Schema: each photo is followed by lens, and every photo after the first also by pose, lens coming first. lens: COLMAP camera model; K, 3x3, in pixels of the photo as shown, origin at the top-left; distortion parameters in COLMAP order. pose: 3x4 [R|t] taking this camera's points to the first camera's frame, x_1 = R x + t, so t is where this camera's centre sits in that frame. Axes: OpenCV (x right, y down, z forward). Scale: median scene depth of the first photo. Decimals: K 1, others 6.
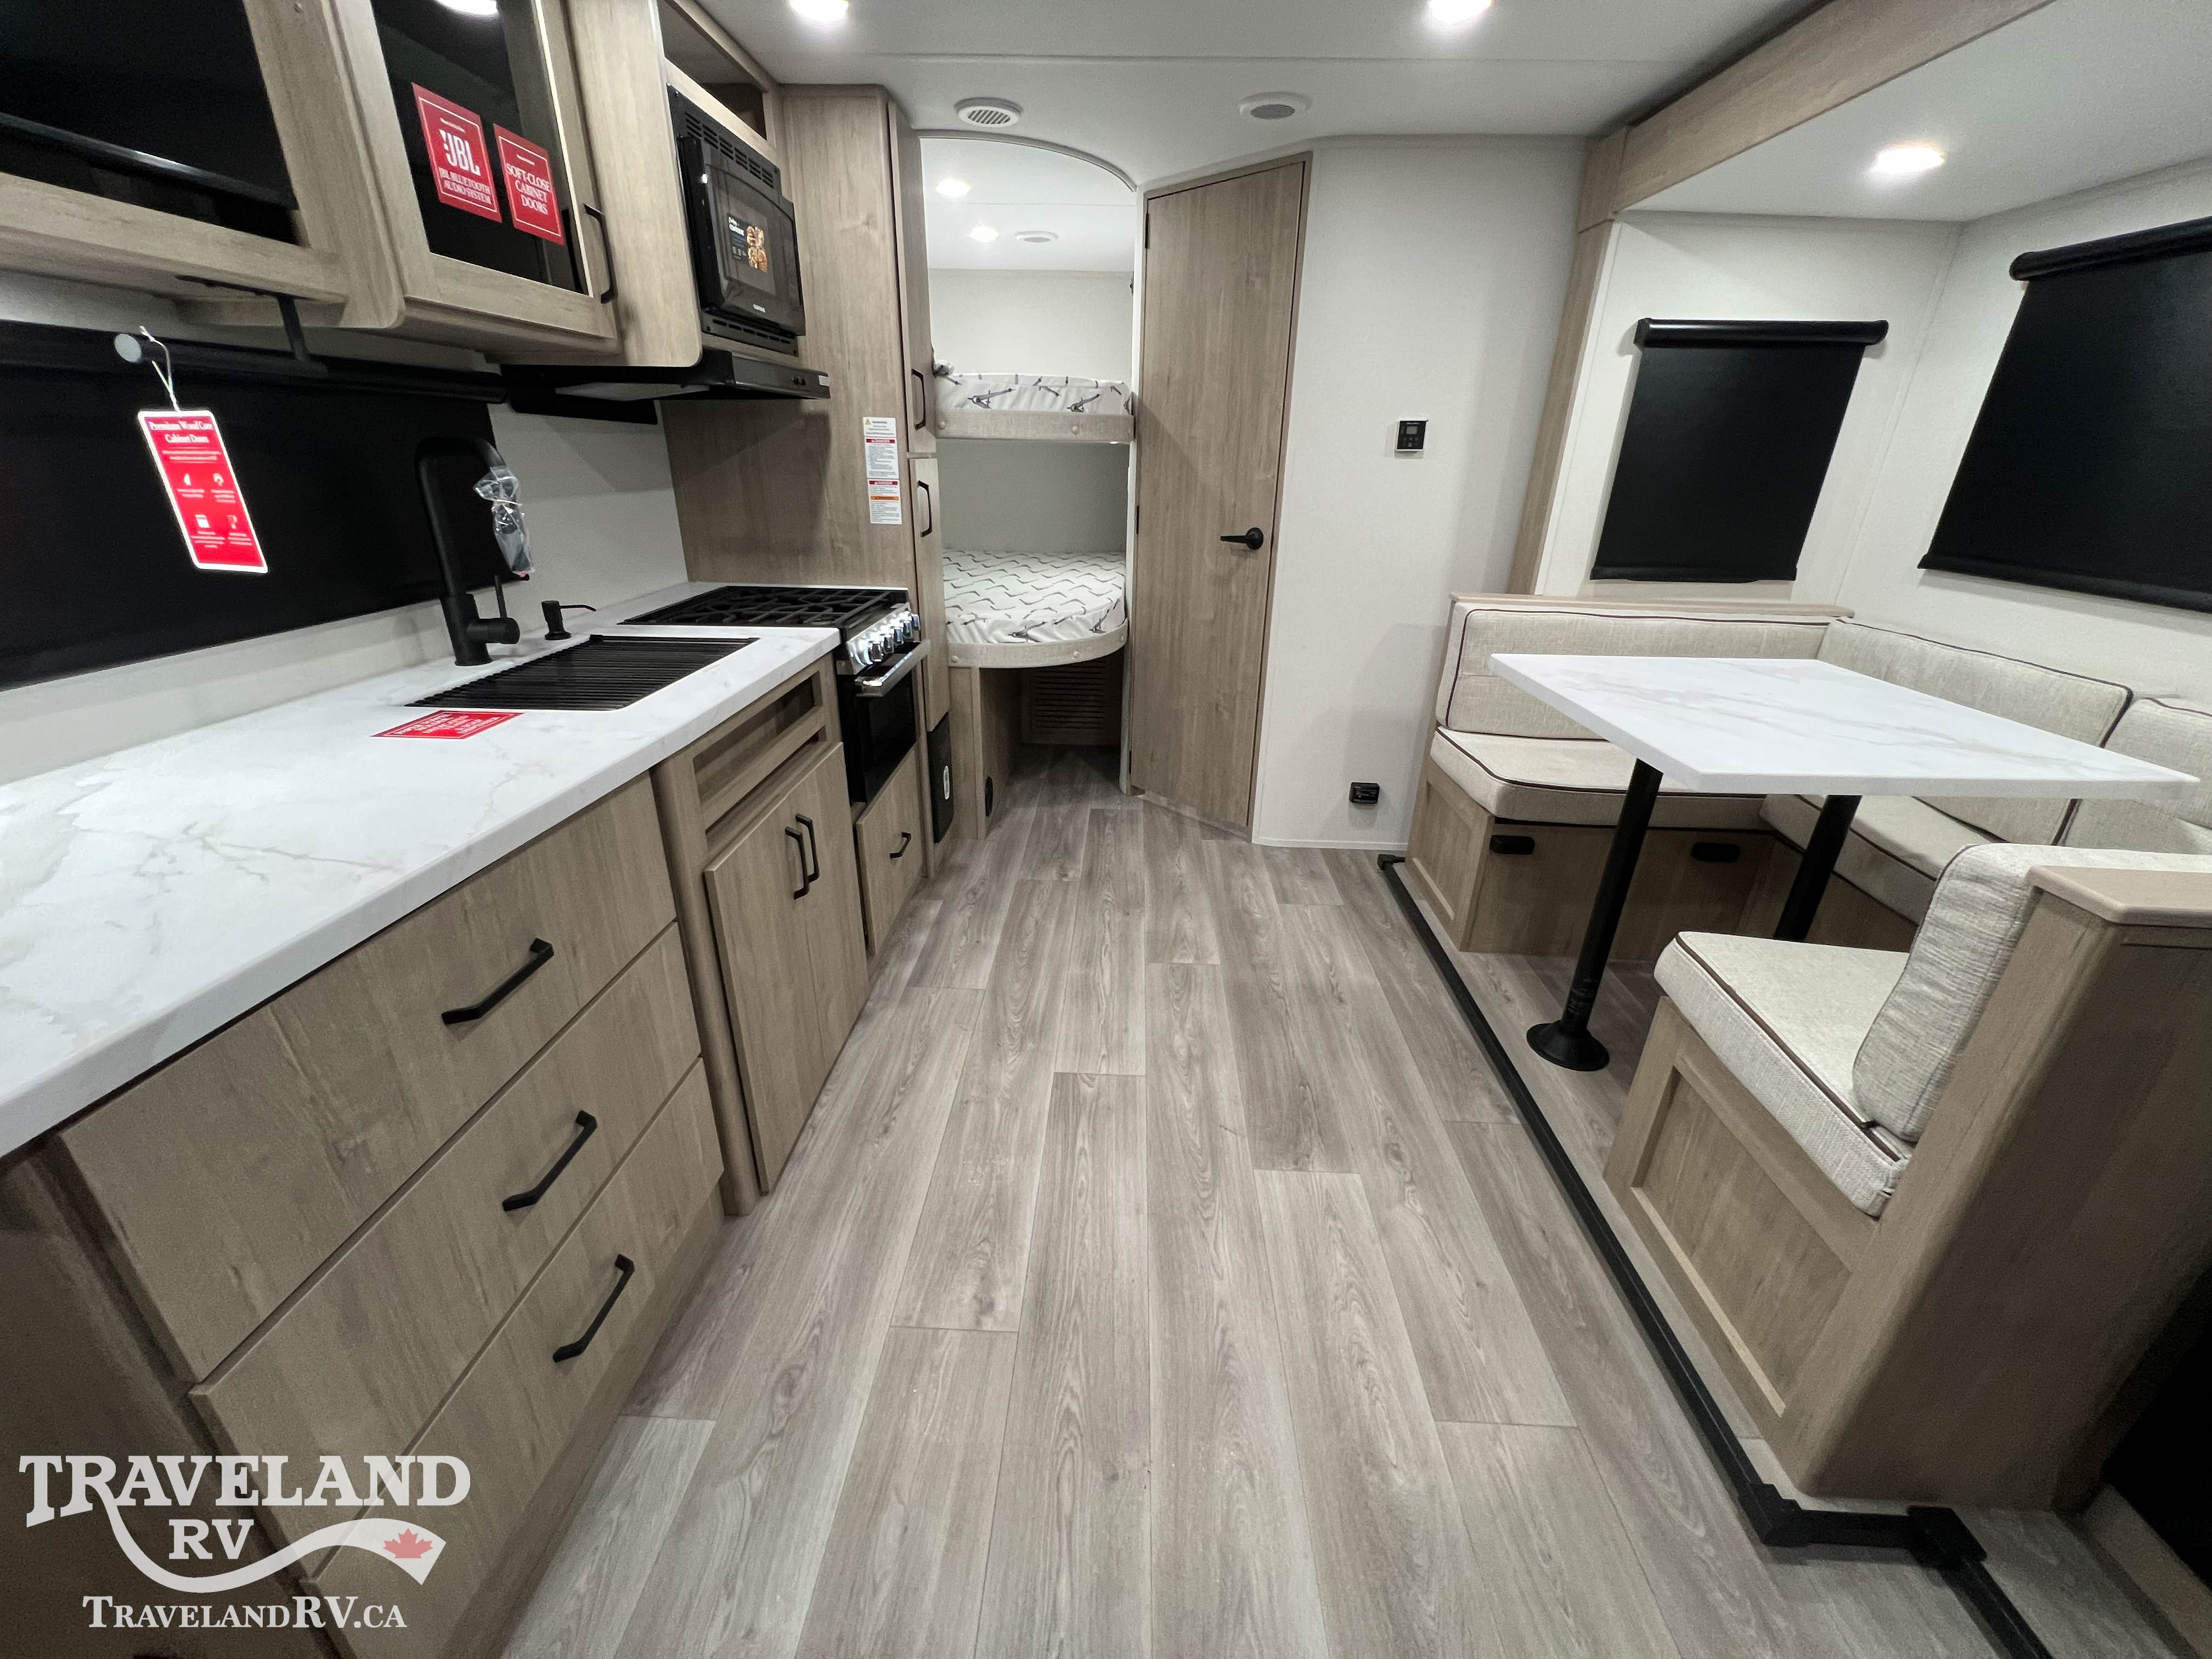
lens RADIAL K [[886.3, 0, 1099.7], [0, 886.3, 824.2], [0, 0, 1]] dist [-0.000047, -0.000108]
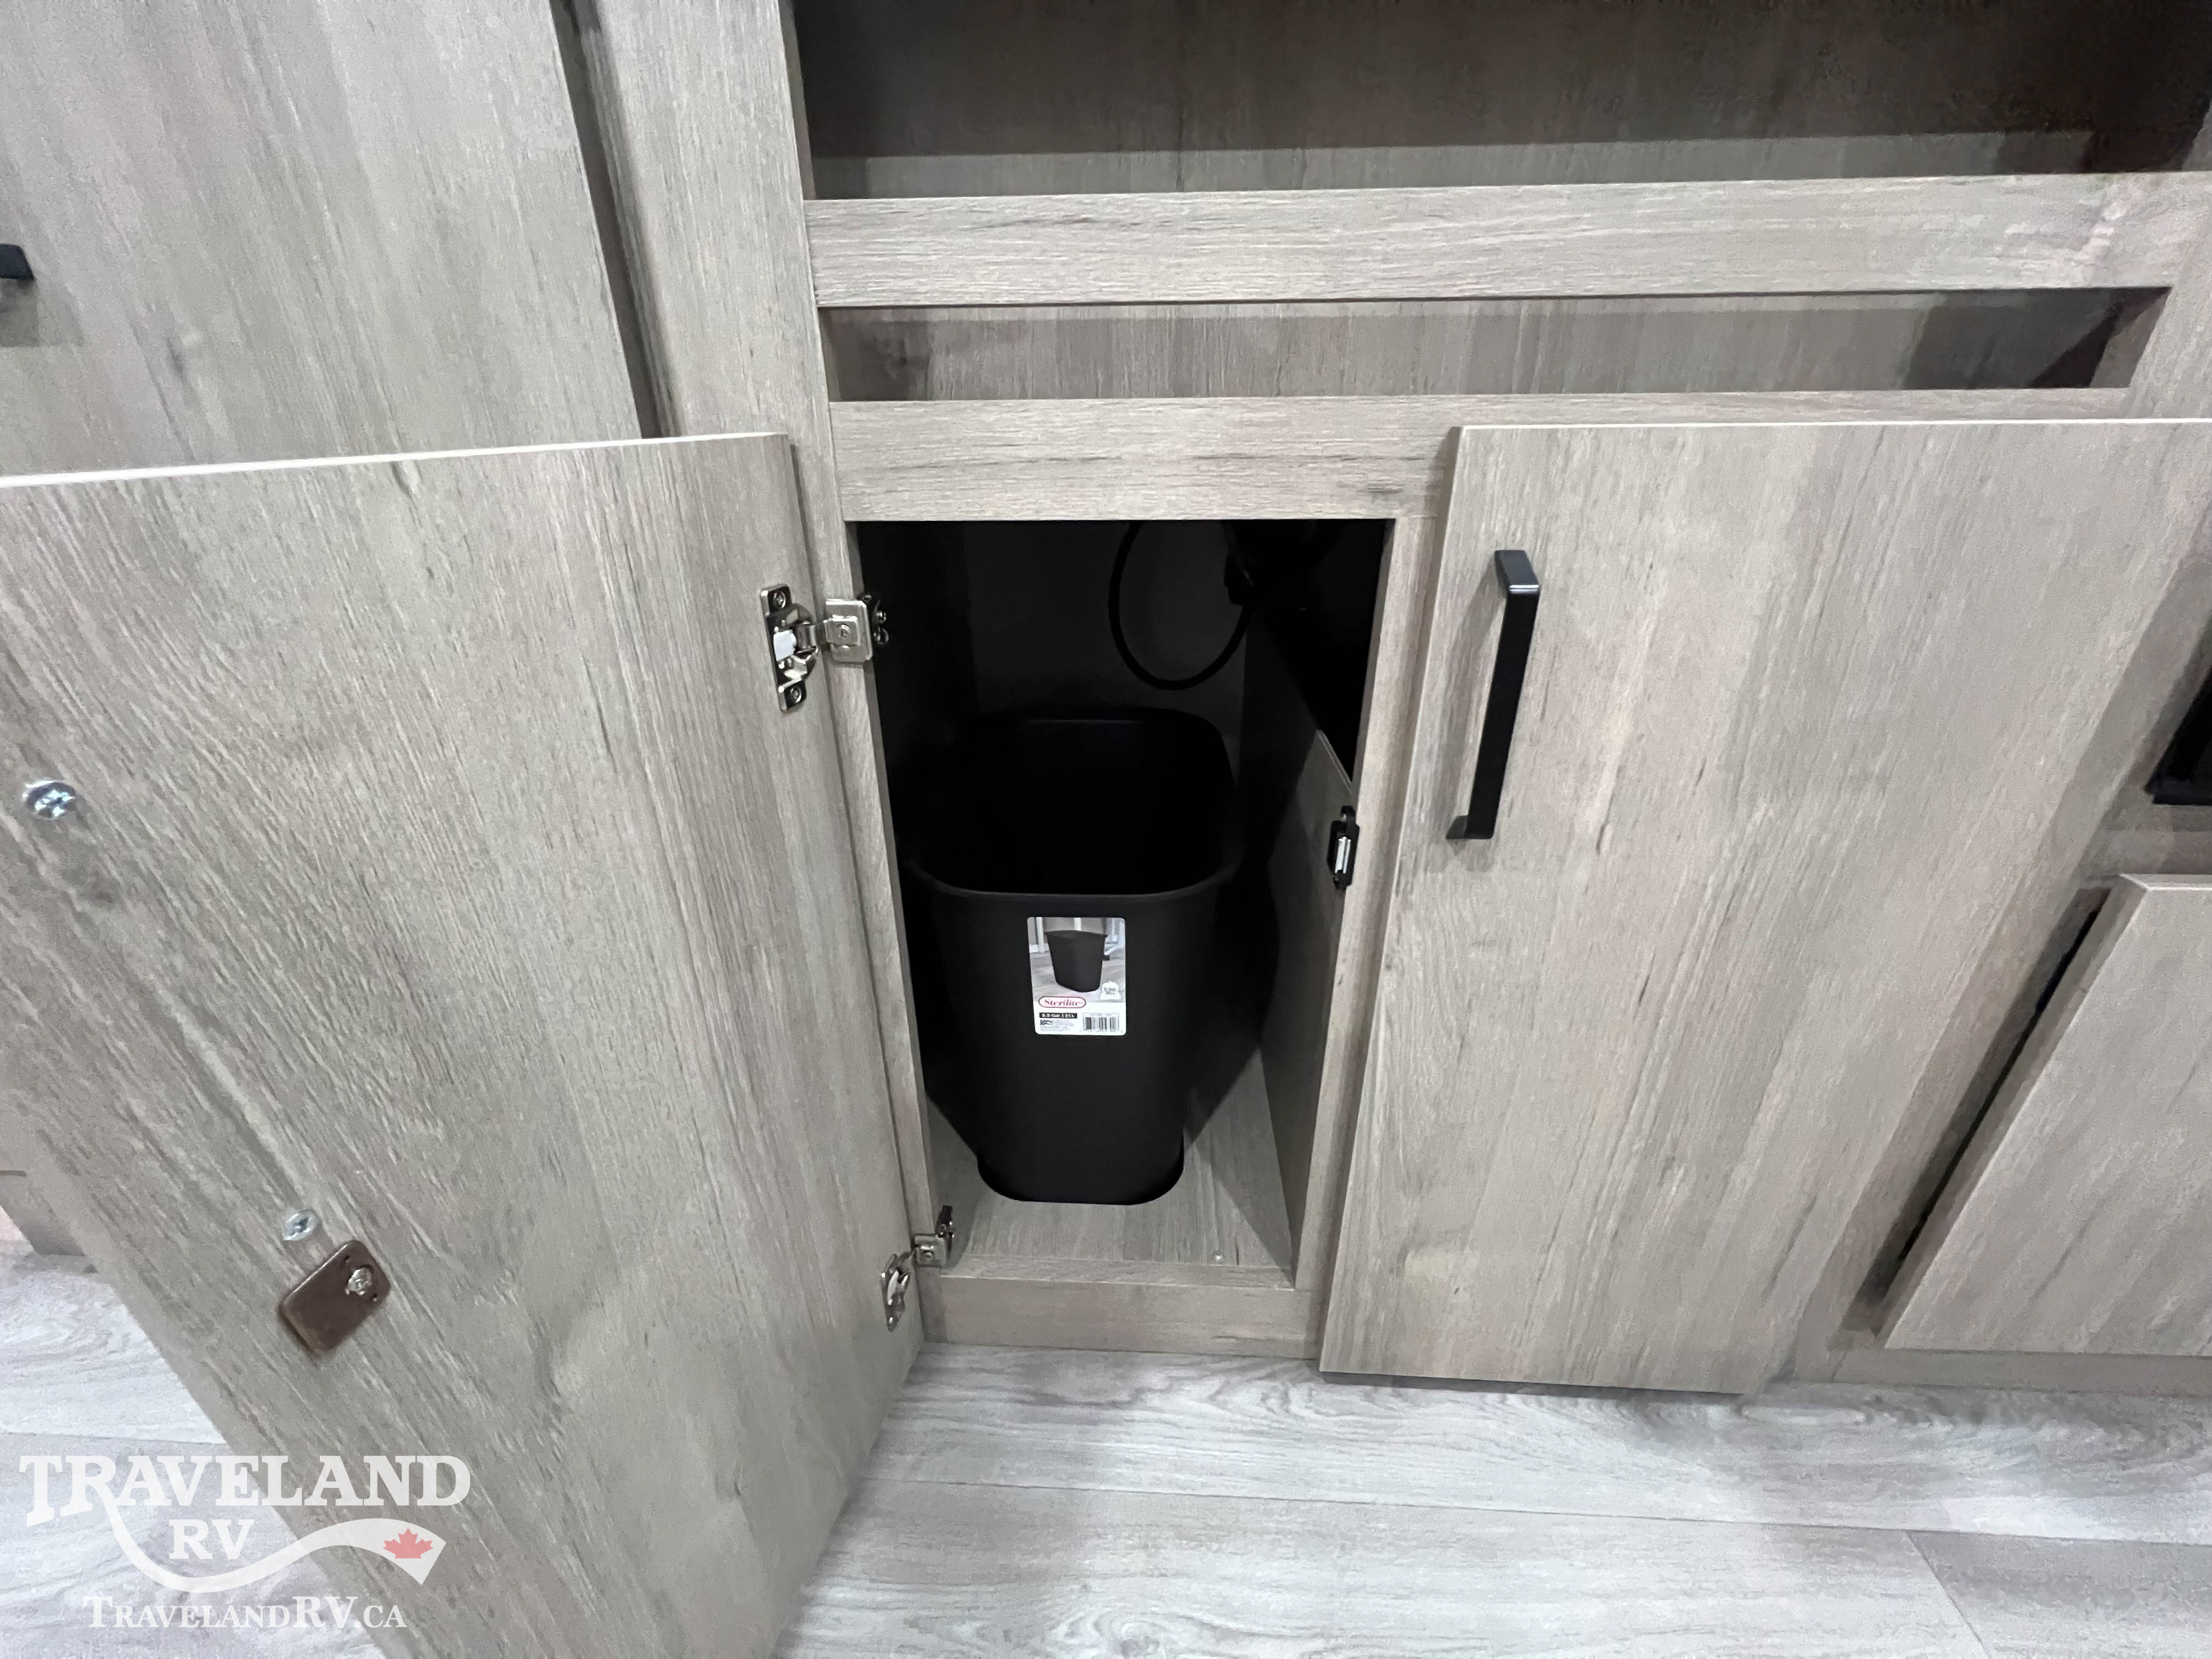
lens RADIAL K [[886.3, 0, 1096.2], [0, 886.3, 824.2], [0, 0, 1]] dist [-0.000047, -0.000108]
pose [[-0.003914, 0.423068, -0.906089, -0.081721], [-0.385228, 0.835526, 0.391785, 0.000602], [0.922813, 0.350585, 0.159708, 0.783867]]
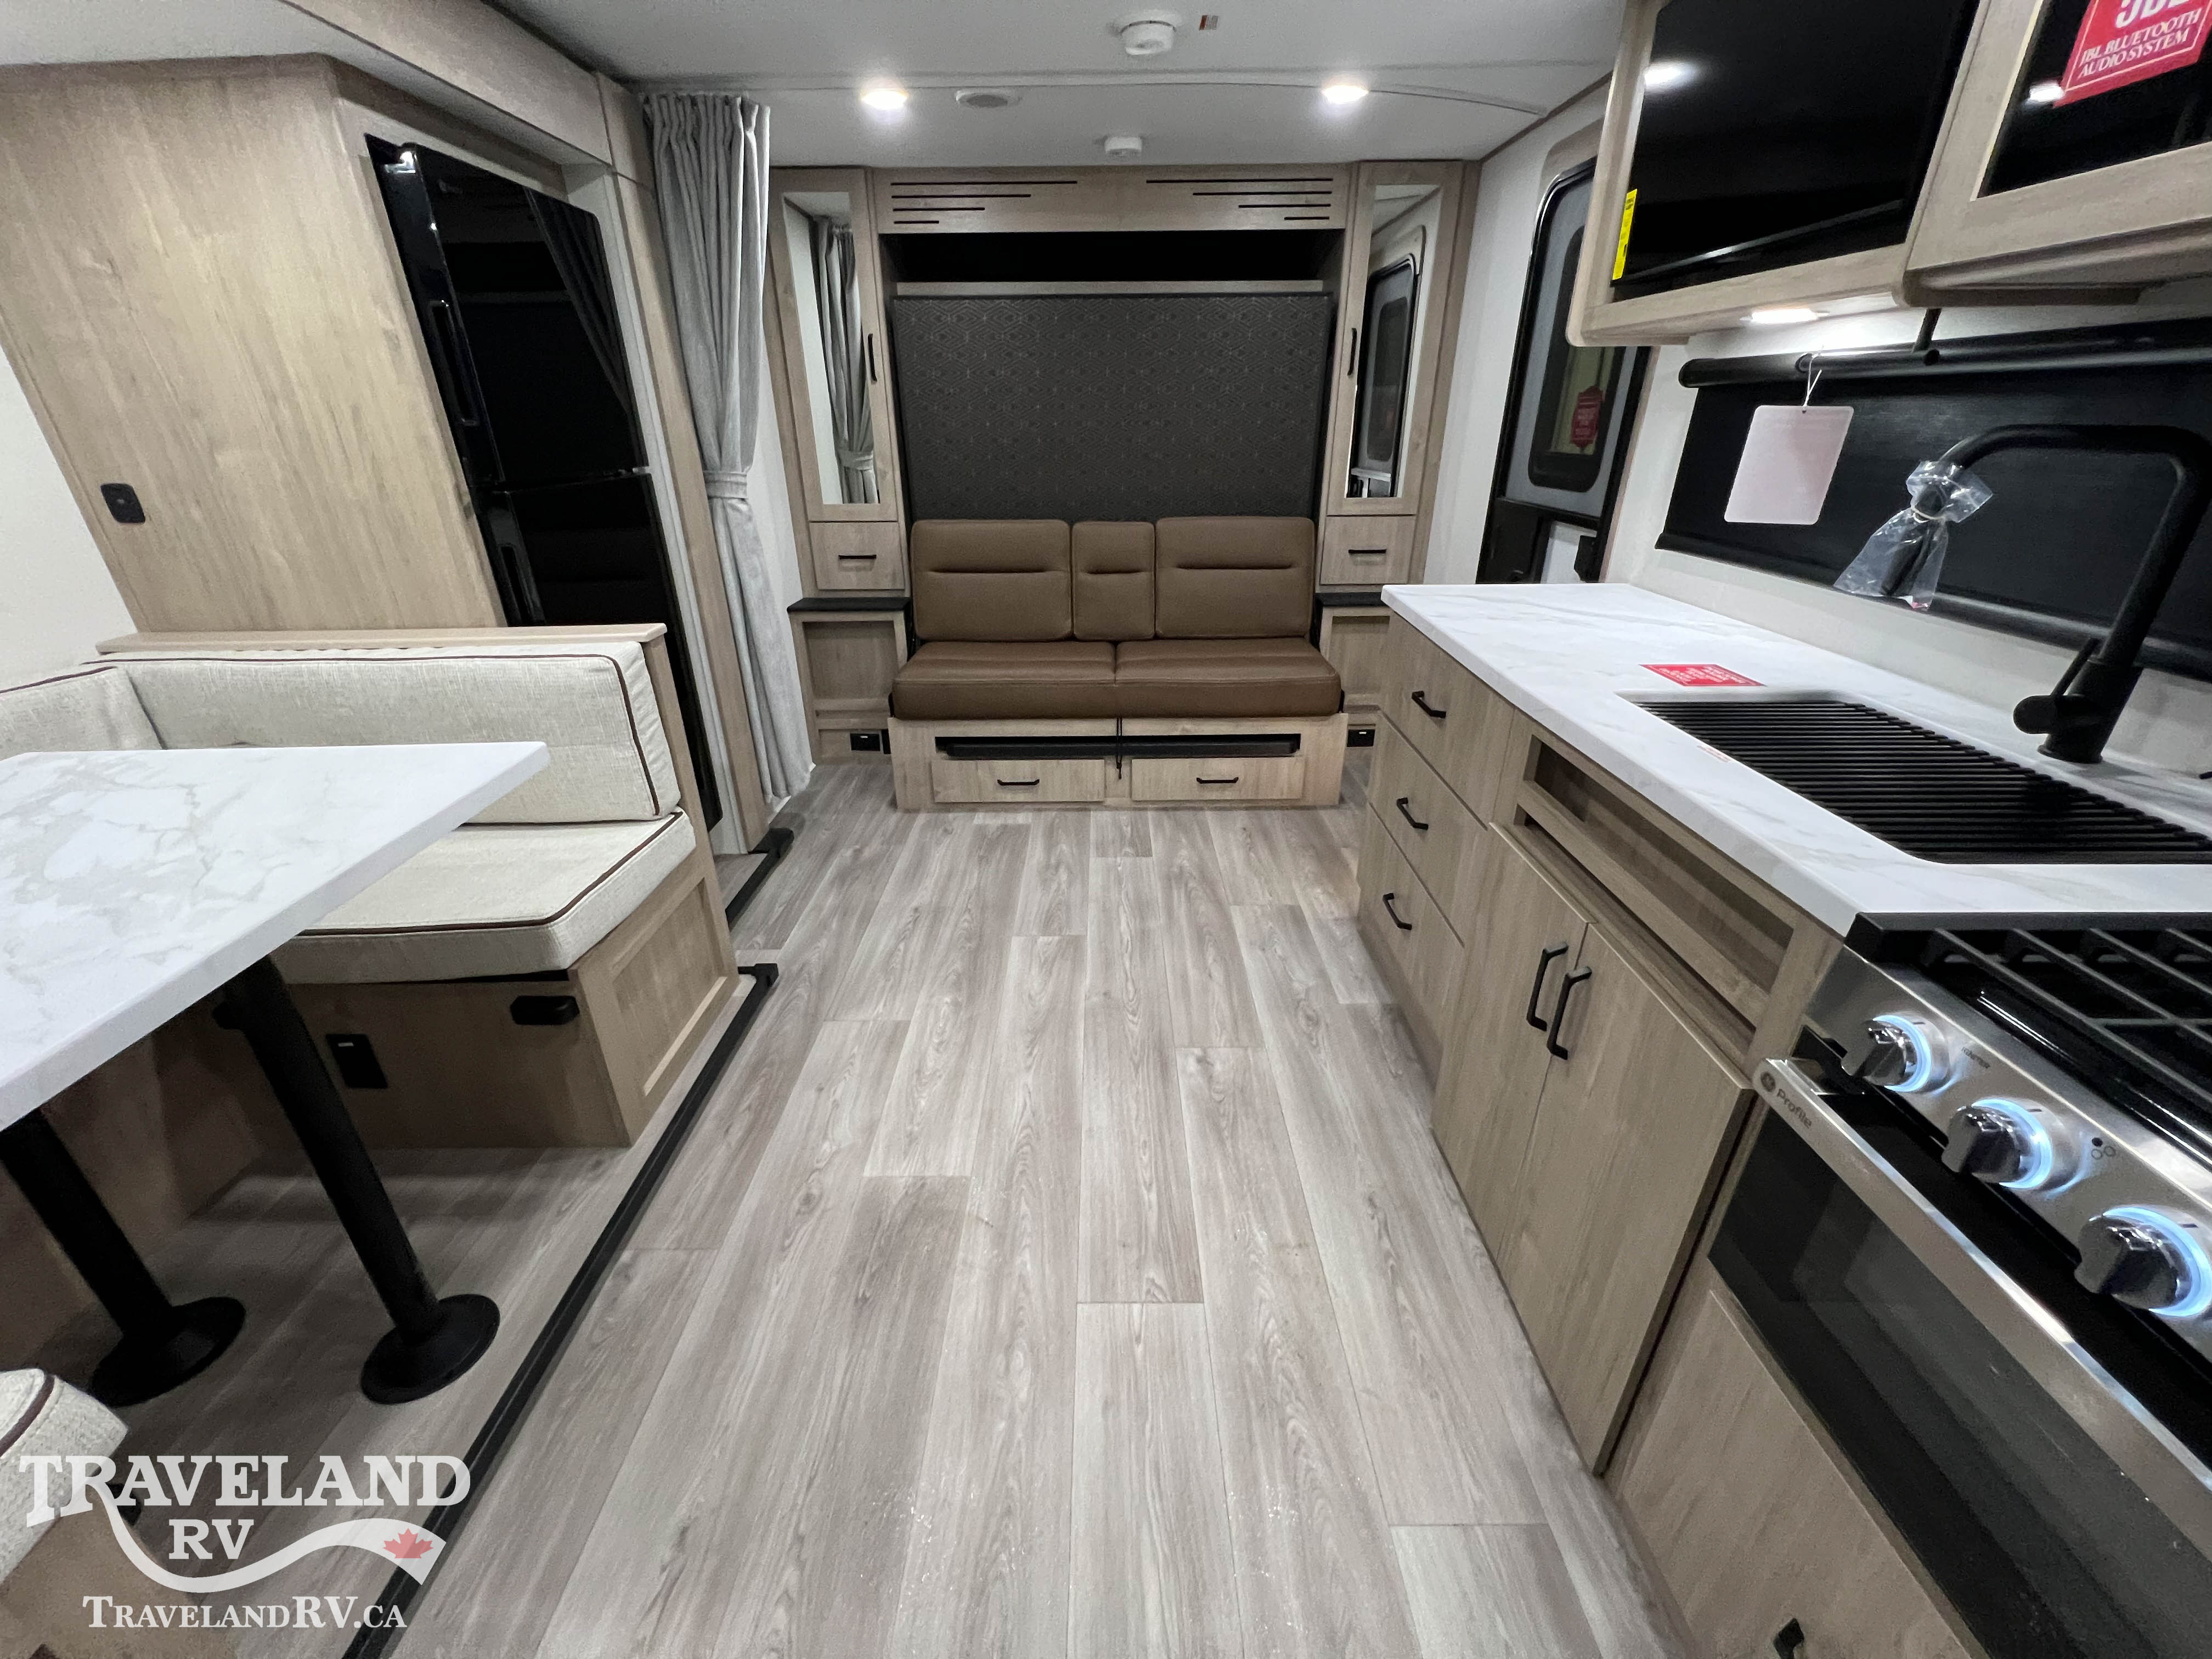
lens RADIAL K [[886.3, 0, 1100.3], [0, 886.3, 824.9], [0, 0, 1]] dist [-0.000047, -0.000108]
pose [[-0.999174, 0.007439, -0.039937, 0.060121], [-0.024742, 0.668294, 0.743486, -0.525688], [0.032221, 0.743860, -0.667558, 1.213217]]
